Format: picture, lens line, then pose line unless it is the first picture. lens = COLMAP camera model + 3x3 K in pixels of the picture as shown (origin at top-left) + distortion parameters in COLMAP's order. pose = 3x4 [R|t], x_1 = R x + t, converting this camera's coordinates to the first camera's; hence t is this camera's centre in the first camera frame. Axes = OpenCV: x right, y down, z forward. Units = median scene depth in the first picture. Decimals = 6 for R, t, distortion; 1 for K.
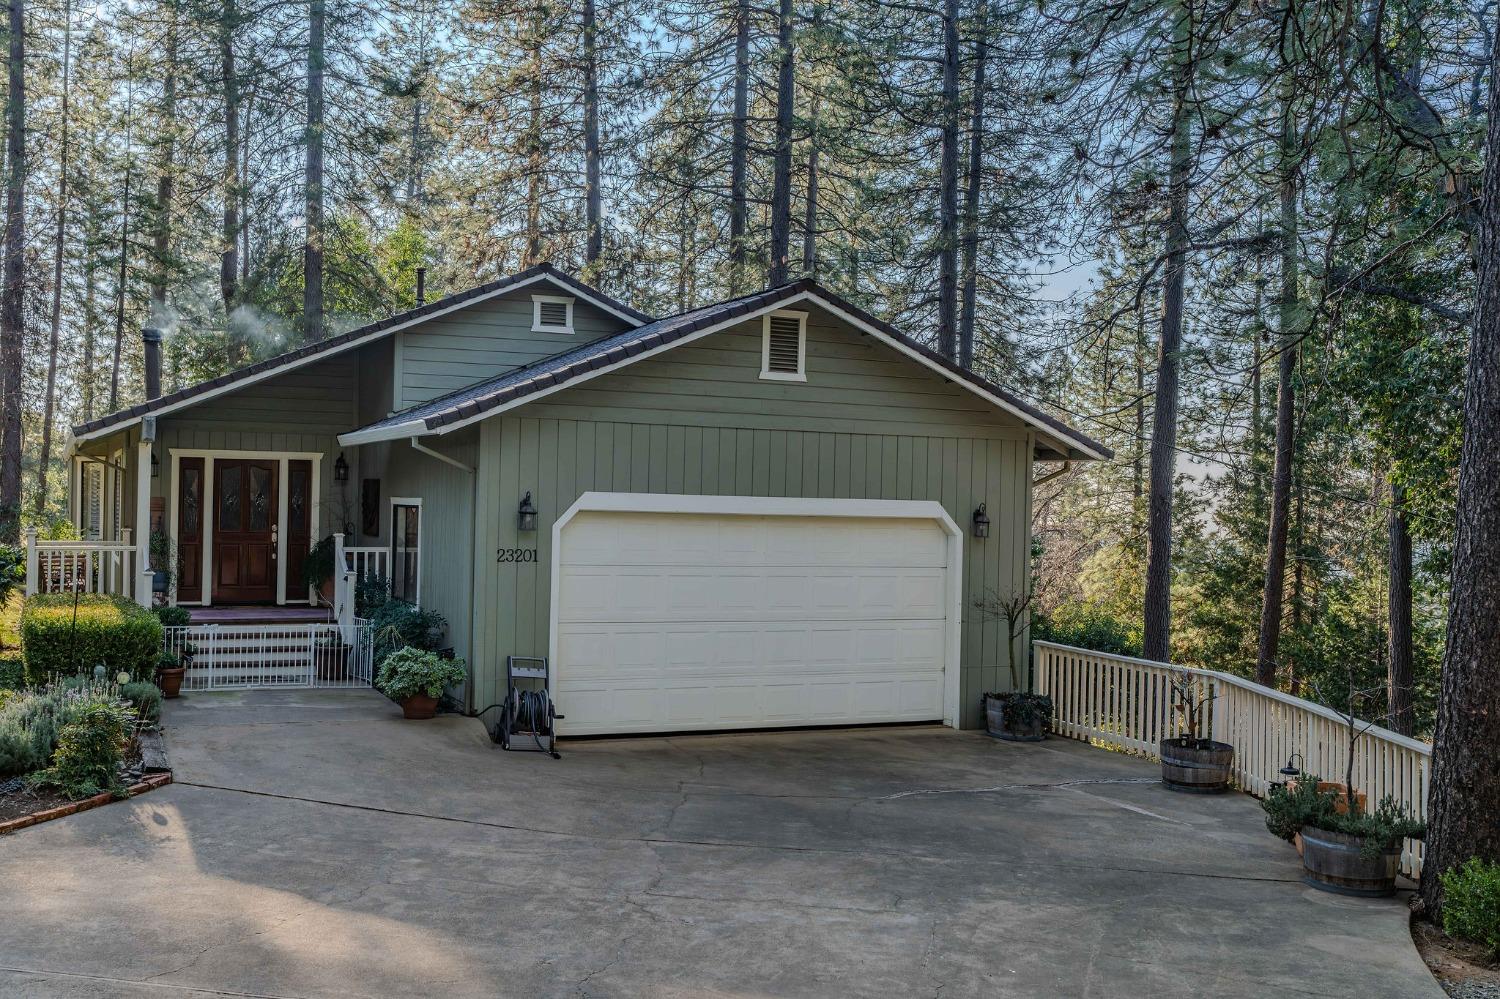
lens RADIAL K [[1540.9, 0, 750.0], [0, 1540.9, 499.5], [0, 0, 1]] dist [0.007019, 0.010121]
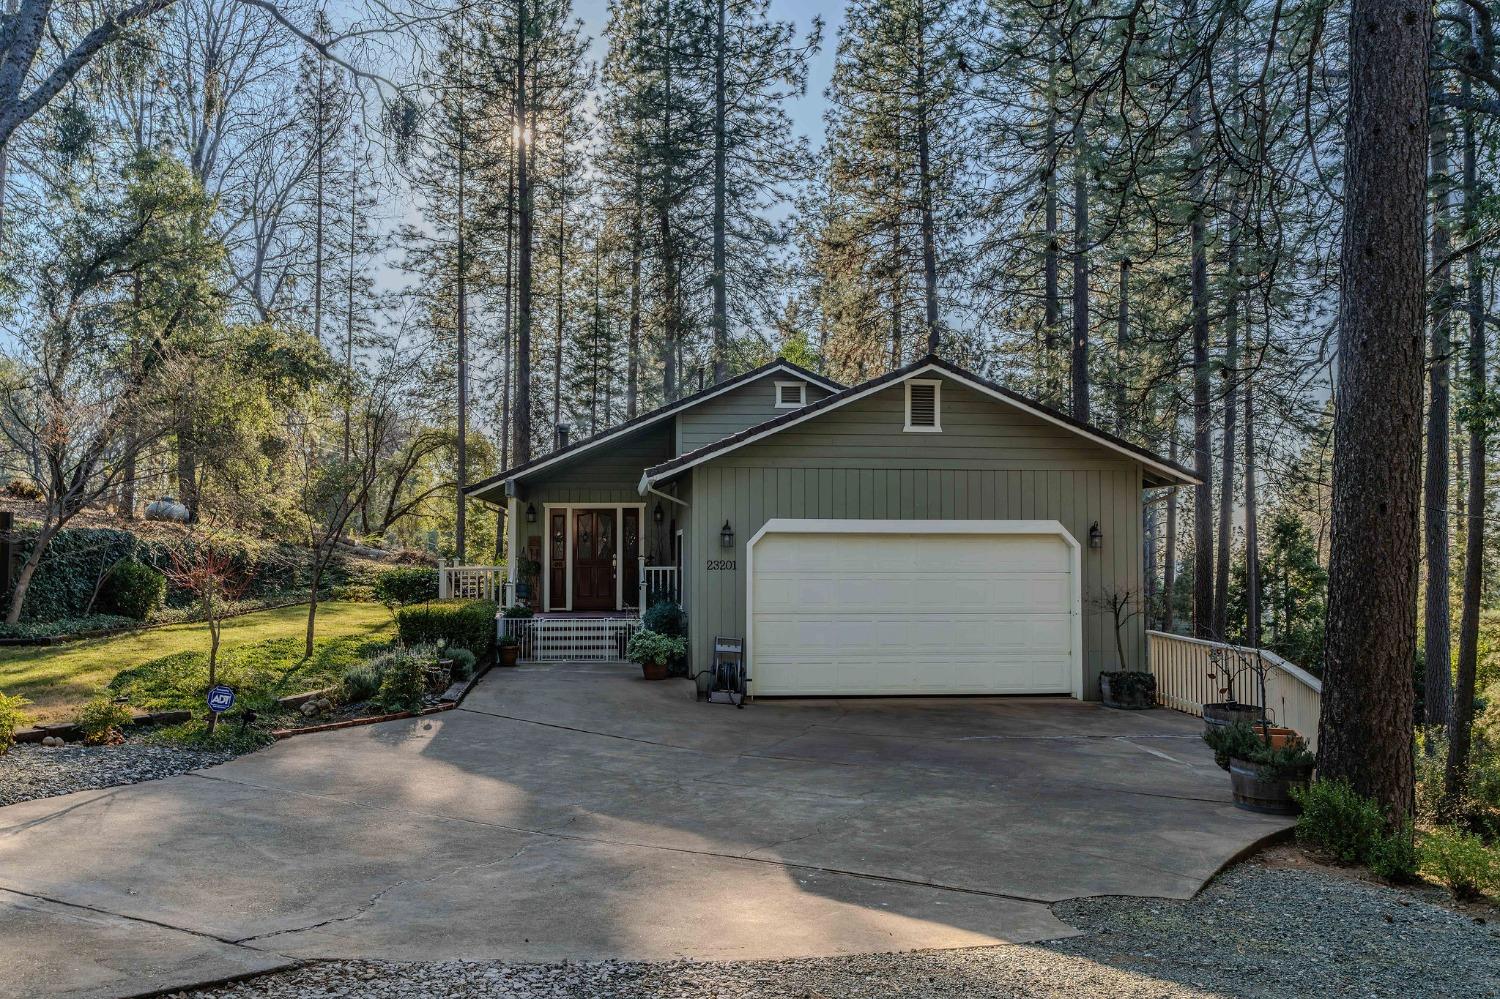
lens RADIAL K [[1247.2, 0, 750.0], [0, 1247.2, 499.5], [0, 0, 1]] dist [0.009464, 0.007663]
pose [[0.946743, -0.035497, -0.320026, 0.221664], [0.021279, 0.998629, -0.047816, 0.029154], [0.321285, 0.038459, 0.946201, -0.064863]]
